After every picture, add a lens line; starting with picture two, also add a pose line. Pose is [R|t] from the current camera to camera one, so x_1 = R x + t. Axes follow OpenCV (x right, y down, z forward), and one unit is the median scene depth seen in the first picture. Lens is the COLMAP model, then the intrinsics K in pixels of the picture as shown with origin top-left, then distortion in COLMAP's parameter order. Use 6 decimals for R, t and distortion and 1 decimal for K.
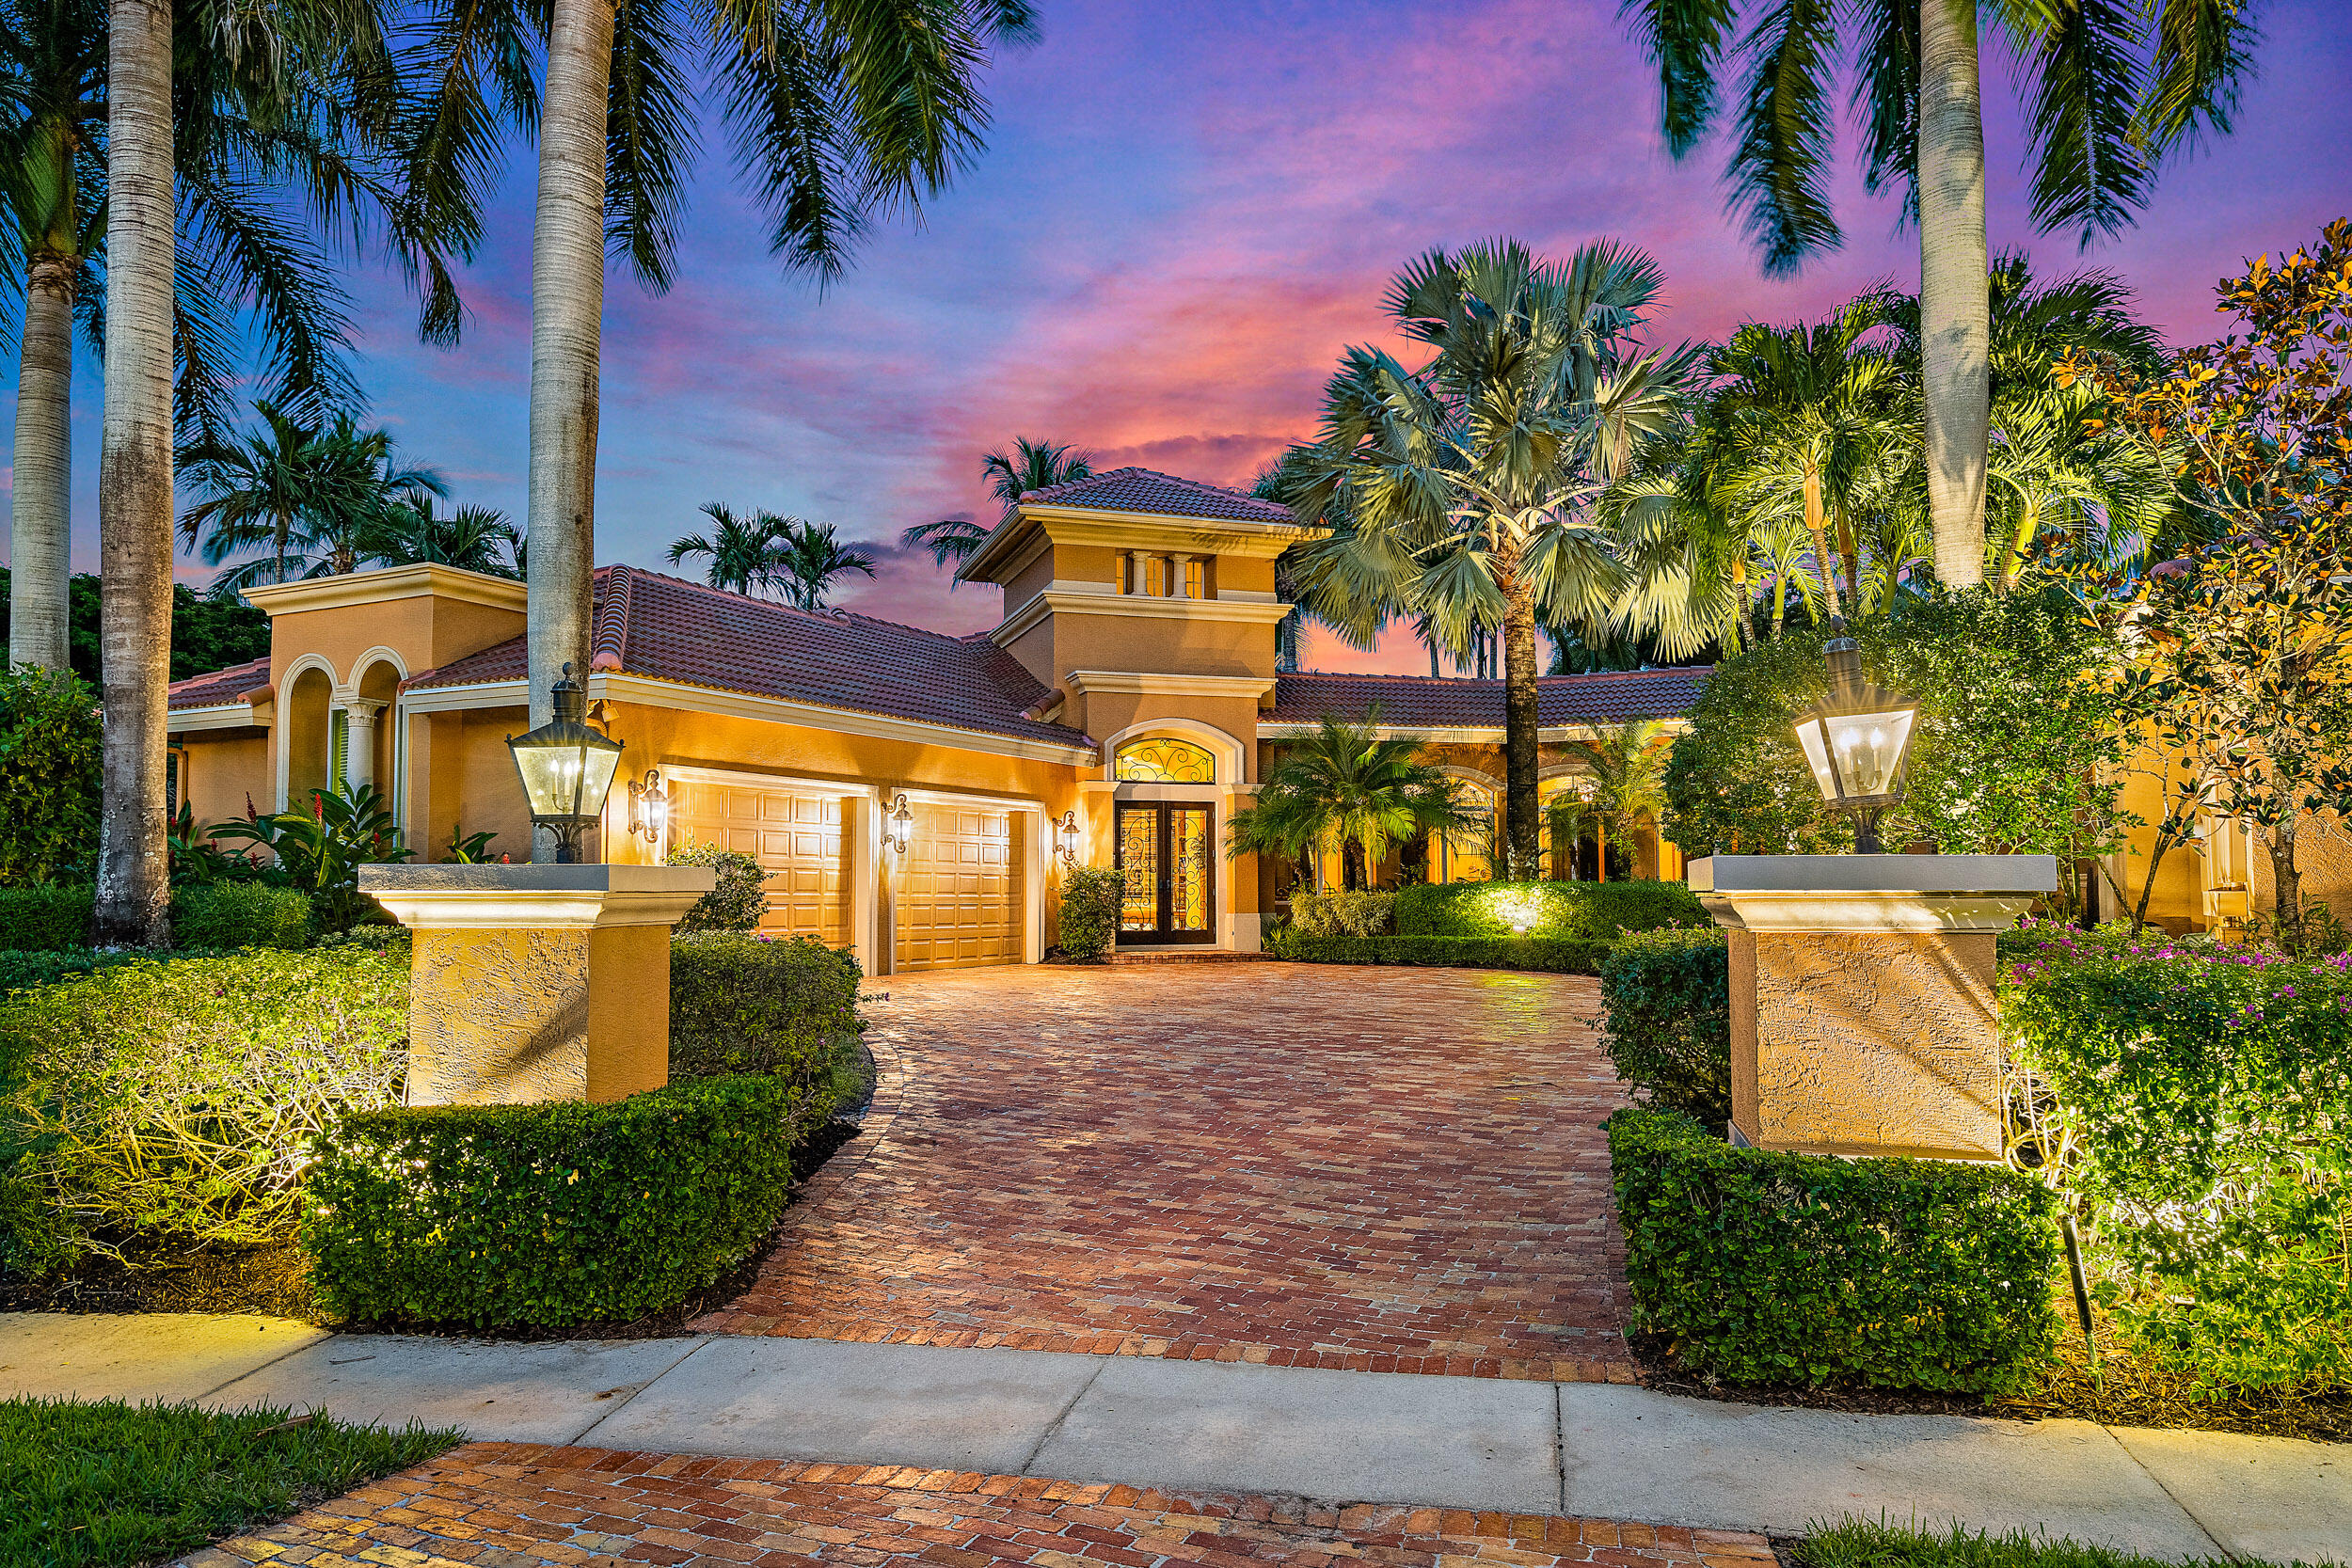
lens RADIAL K [[1563.9, 0, 1175.3], [0, 1563.9, 826.6], [0, 0, 1]] dist [0.007515, 0.002405]
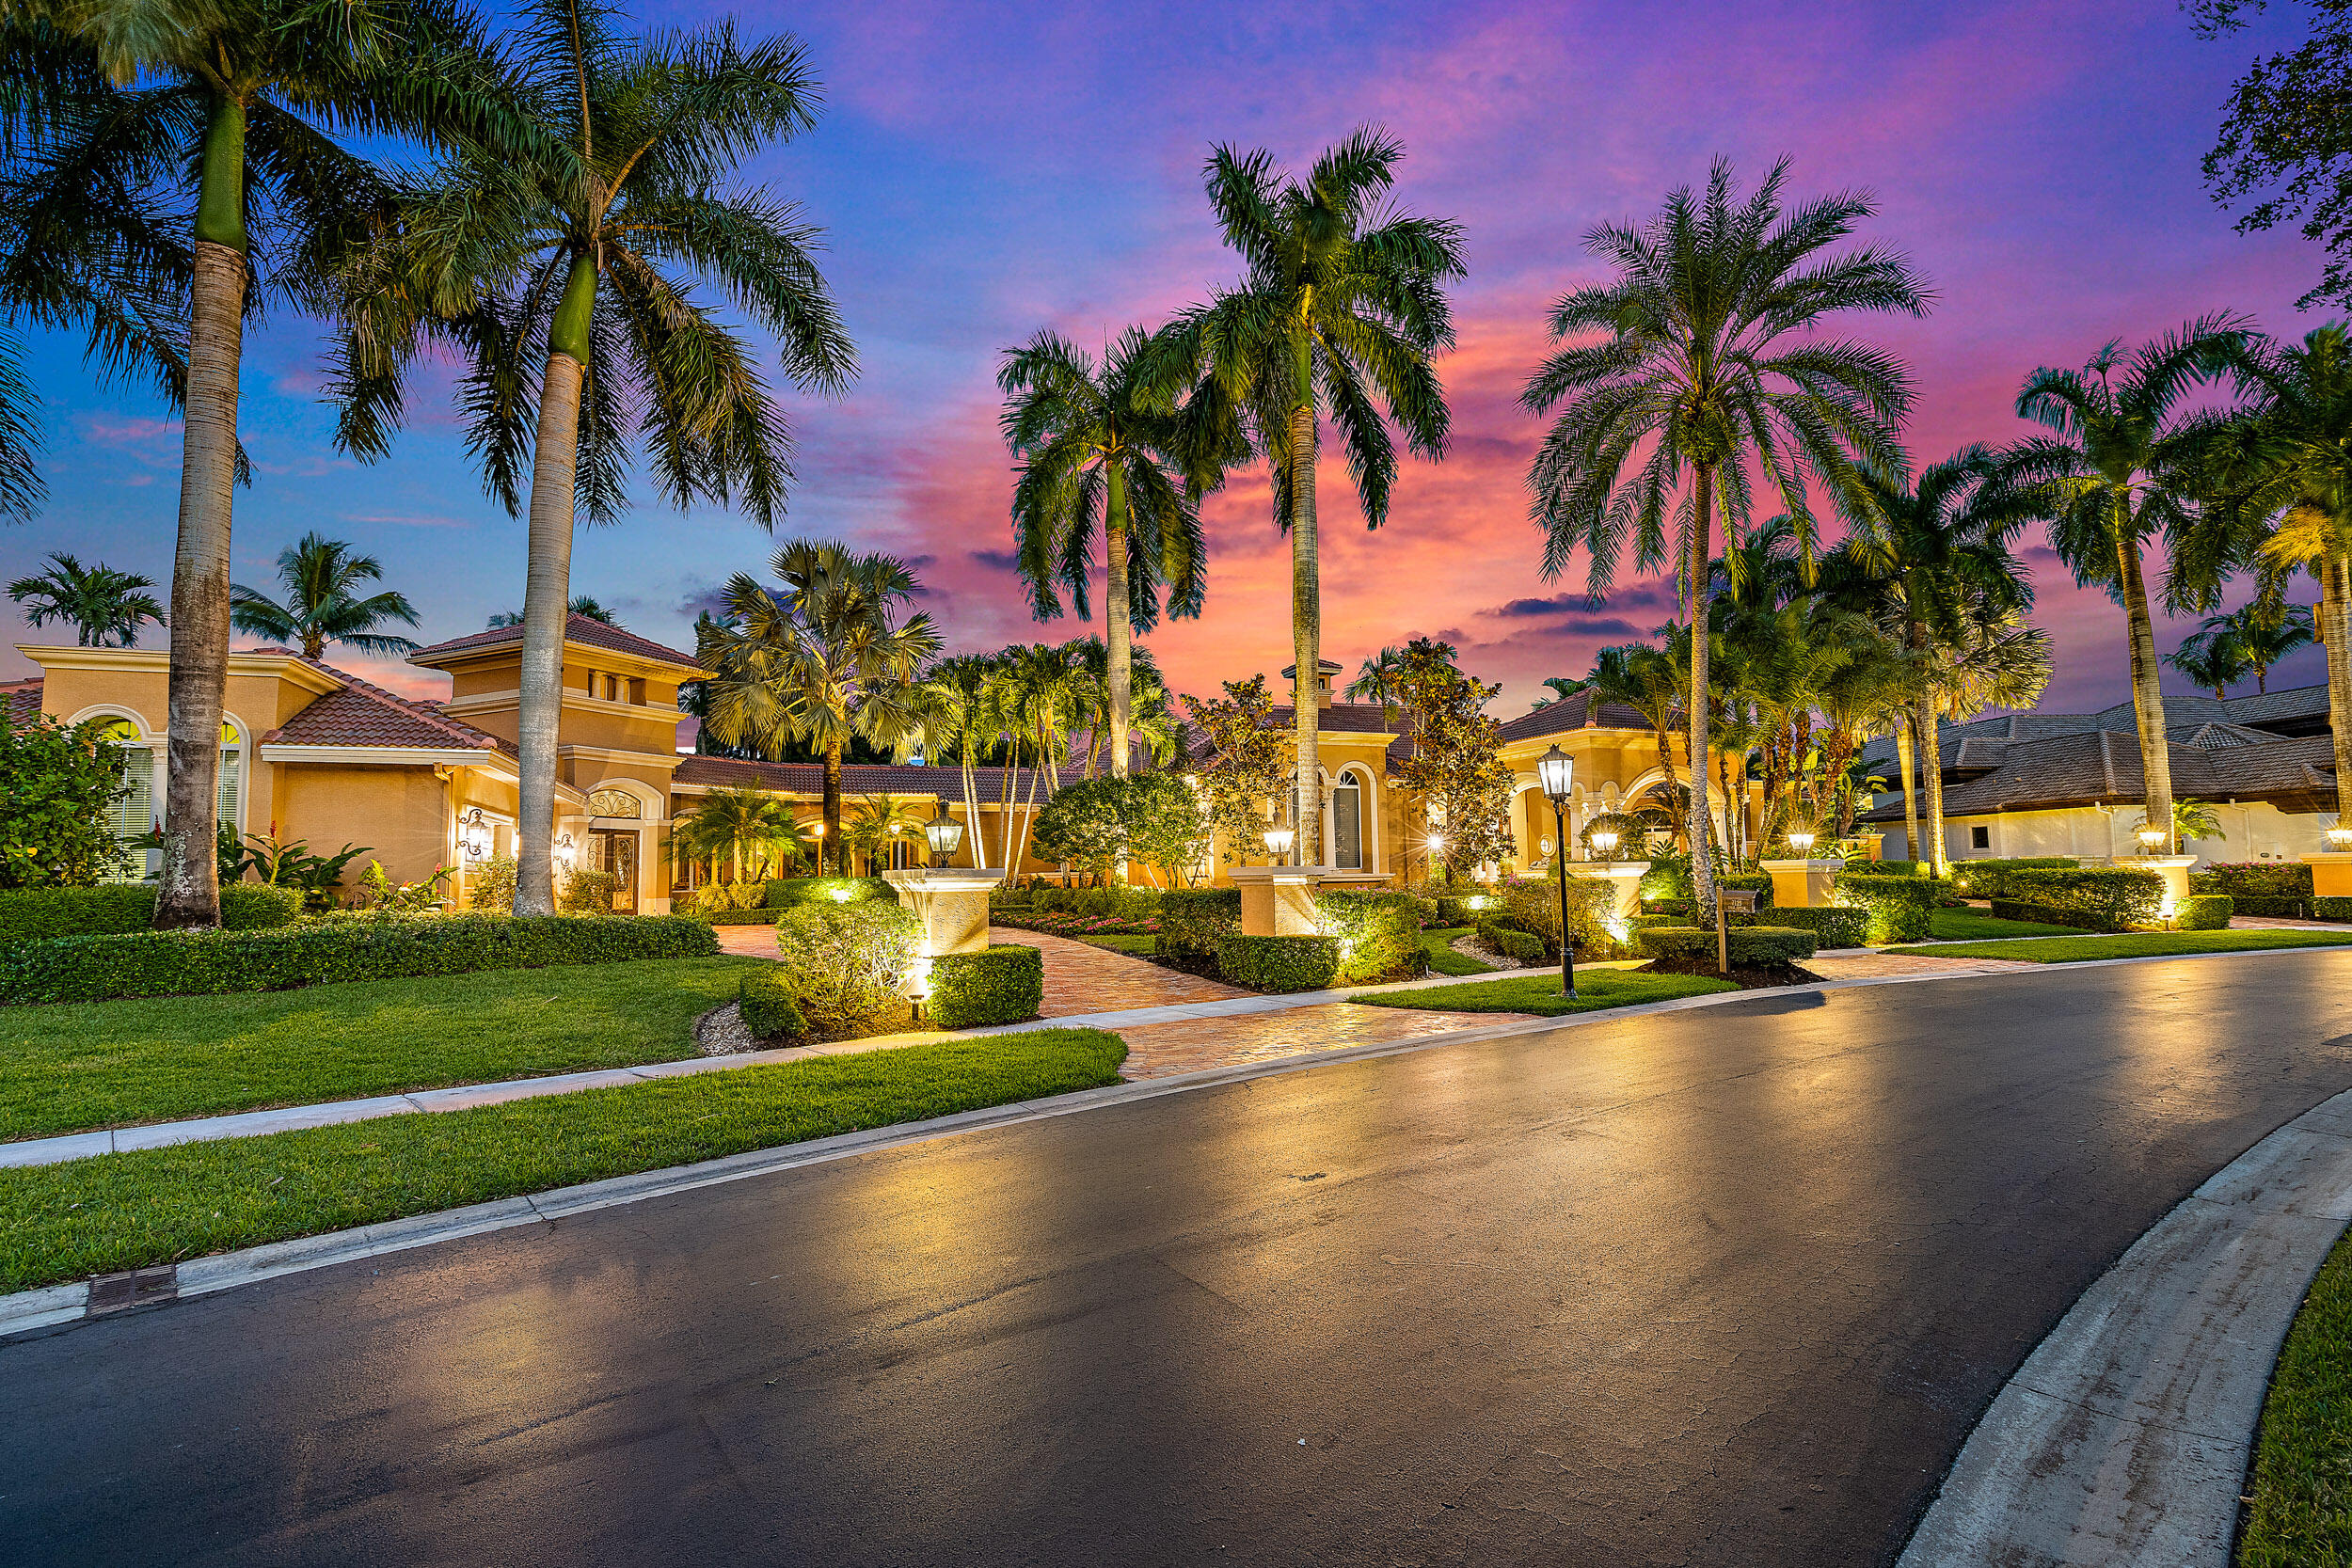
lens RADIAL K [[1056.1, 0, 1172.3], [0, 1056.1, 787.6], [0, 0, 1]] dist [-0.002652, 0.001417]
pose [[0.672333, 0.054939, 0.738207, -0.767810], [-0.016960, 0.998124, -0.058835, -0.008272], [-0.740055, 0.027037, 0.672003, -0.276969]]
